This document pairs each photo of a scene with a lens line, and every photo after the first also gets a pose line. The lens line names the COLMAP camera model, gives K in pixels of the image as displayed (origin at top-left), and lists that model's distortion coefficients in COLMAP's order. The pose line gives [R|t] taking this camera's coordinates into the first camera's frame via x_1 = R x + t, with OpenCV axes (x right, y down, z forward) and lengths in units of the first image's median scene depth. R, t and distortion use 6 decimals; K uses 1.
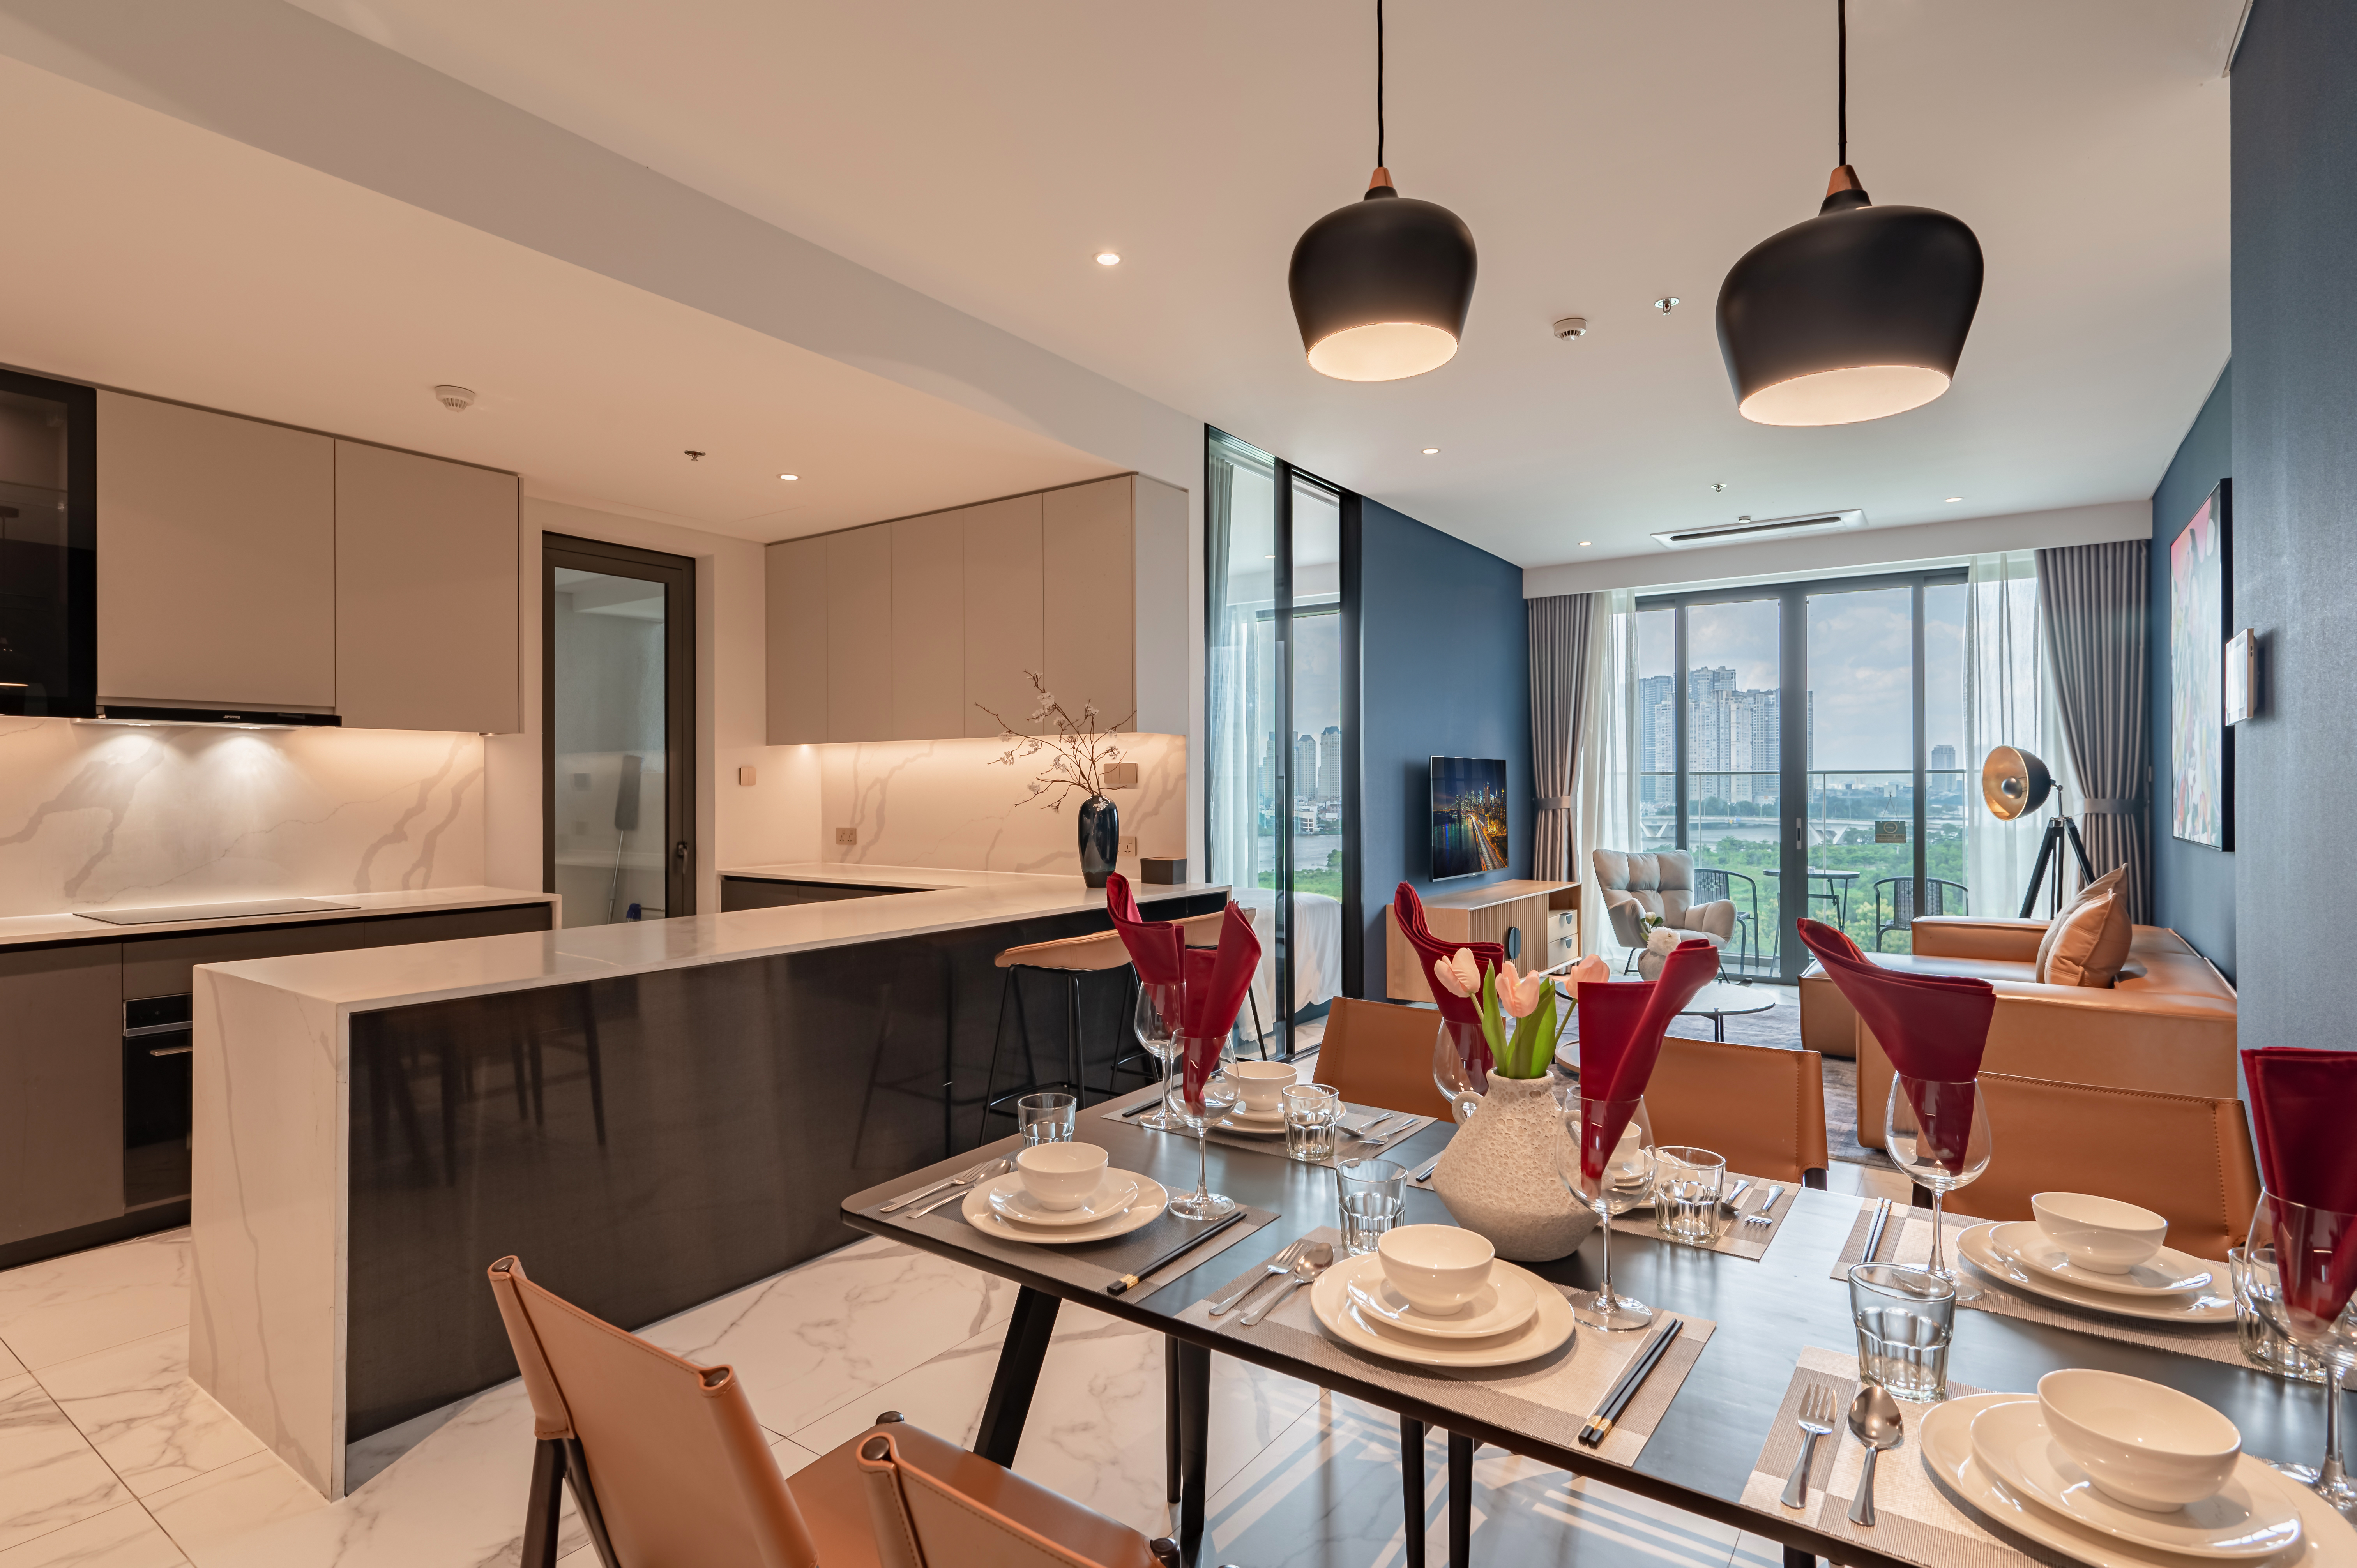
lens RADIAL K [[1171.5, 0, 1178.5], [0, 1171.5, 784.0], [0, 0, 1]] dist [0.001179, 0.001172]
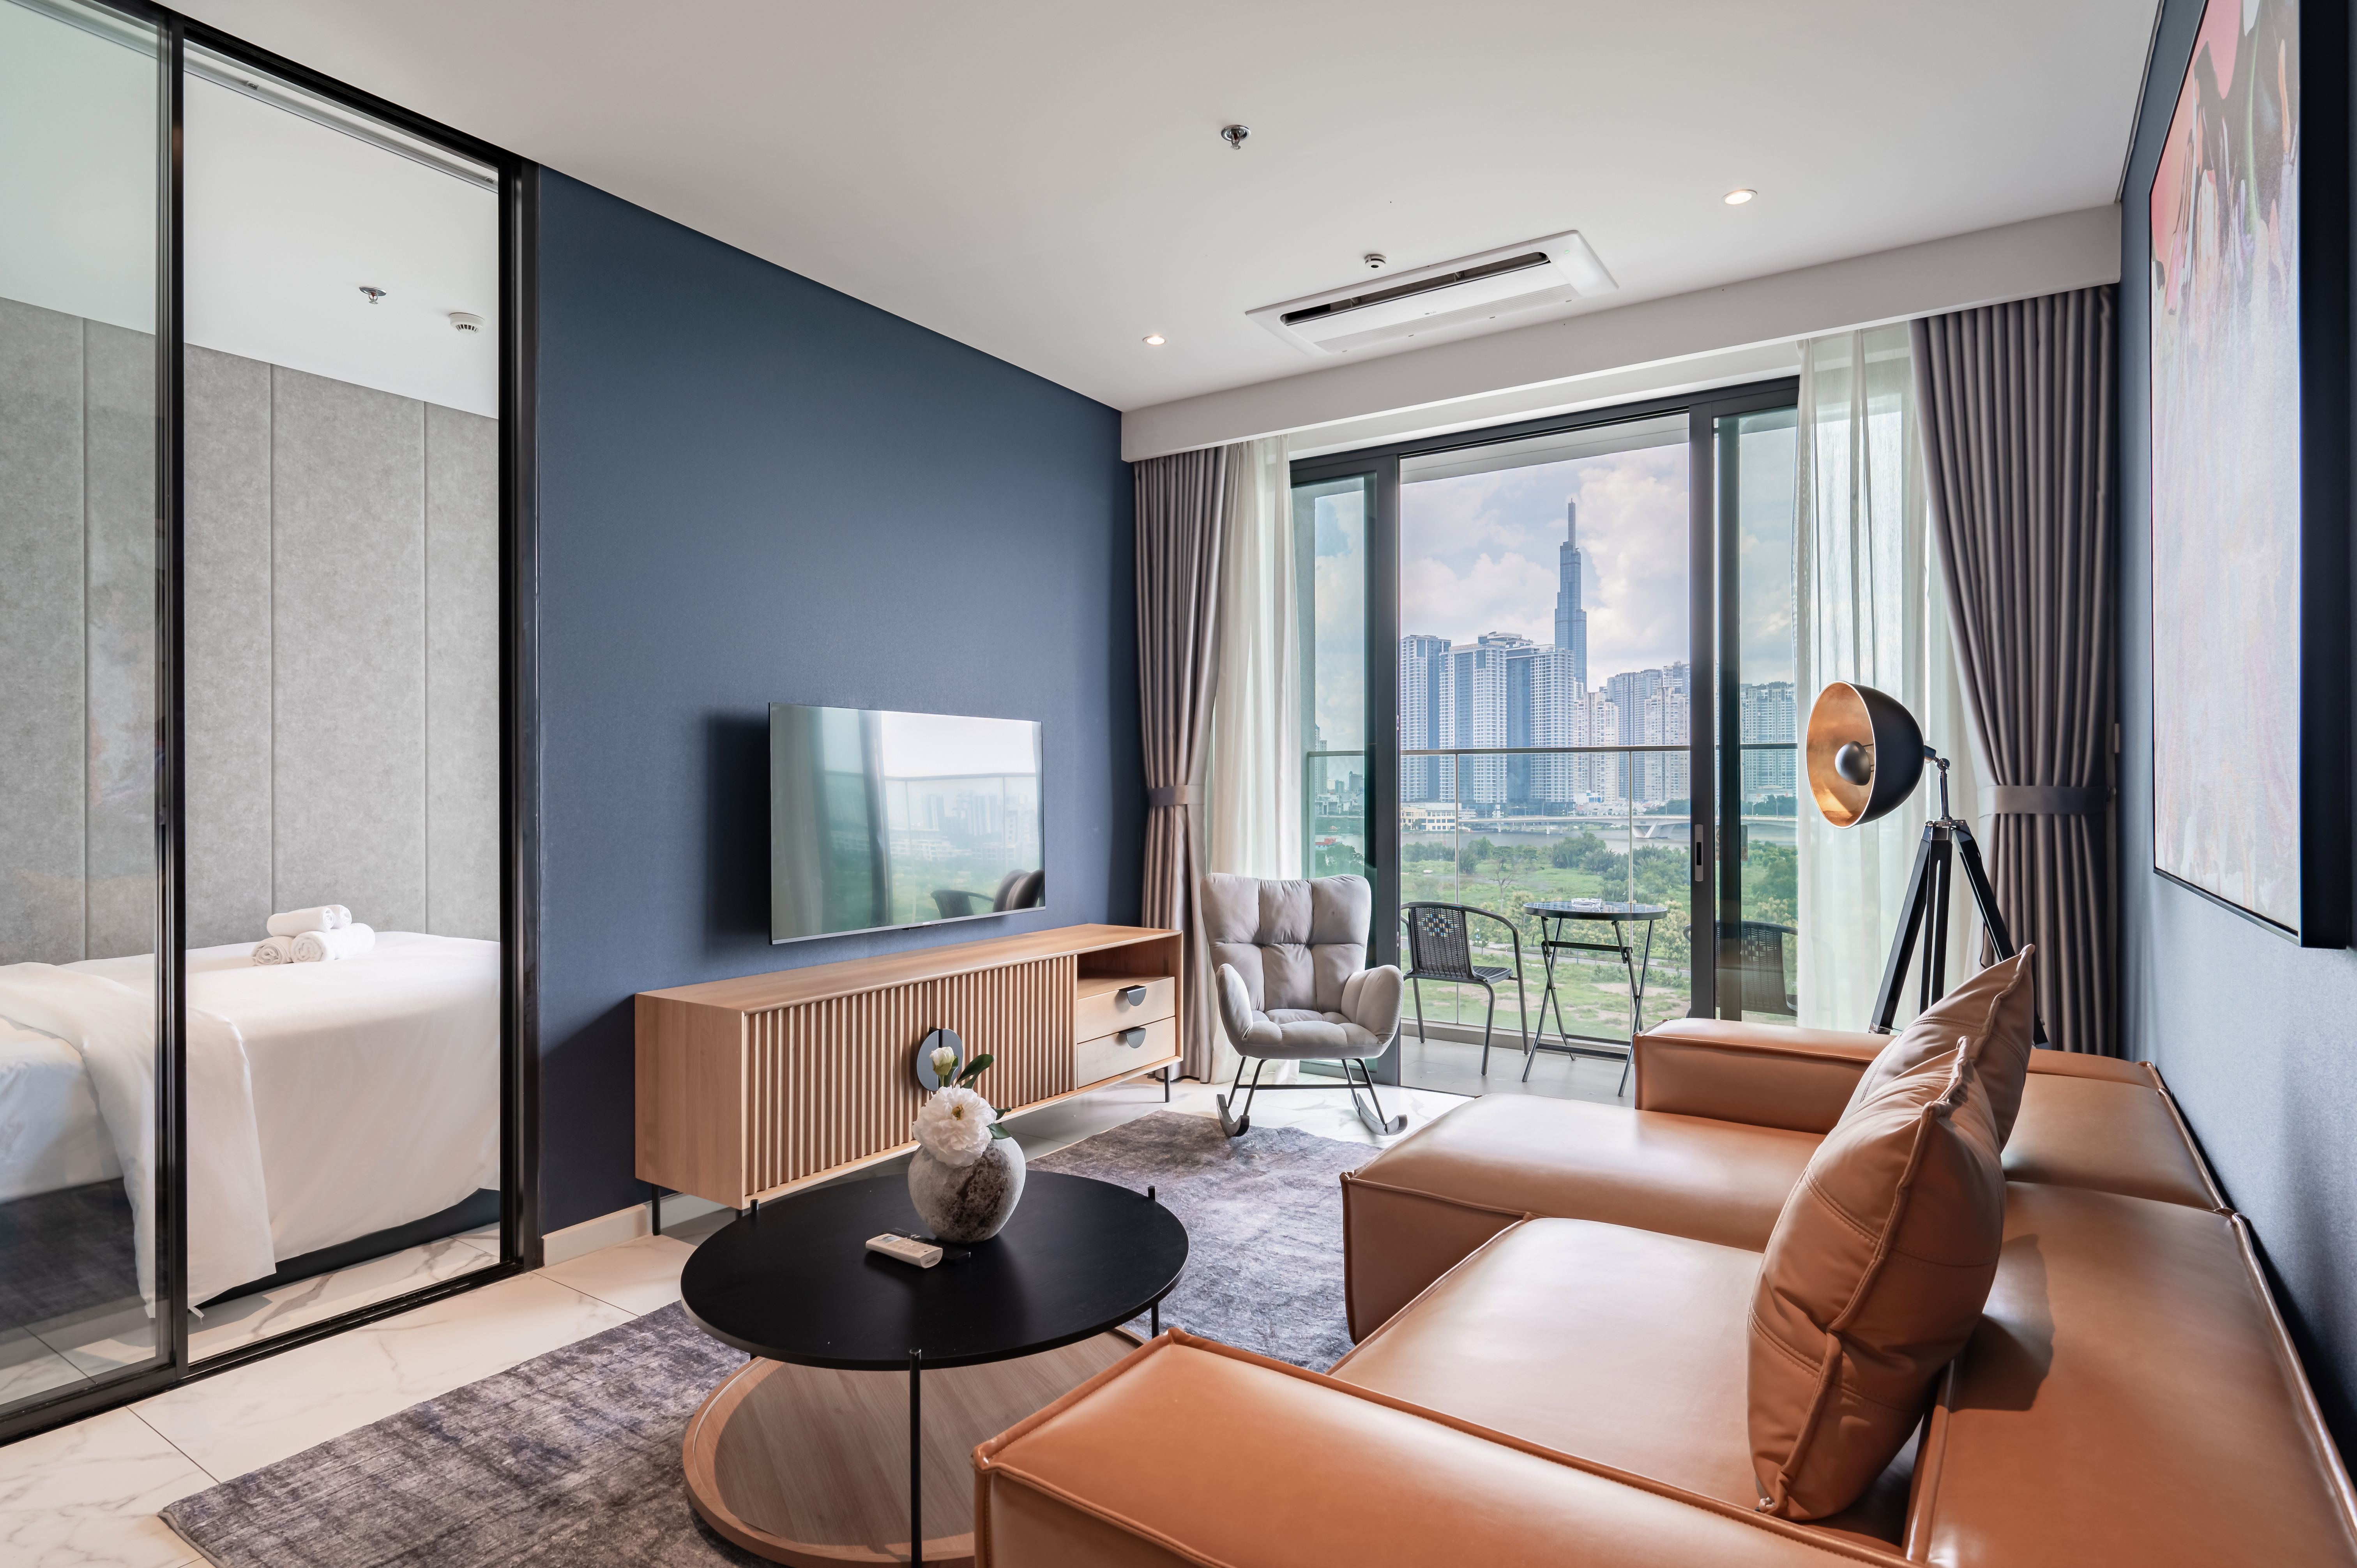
lens RADIAL K [[1242.3, 0, 1178.5], [0, 1242.3, 784.0], [0, 0, 1]] dist [0.002623, 0.000113]
pose [[0.999584, 0.000182, 0.028858, 0.431561], [-0.000241, 0.999998, 0.002039, 0.011932], [-0.028858, -0.002045, 0.999581, 0.501103]]
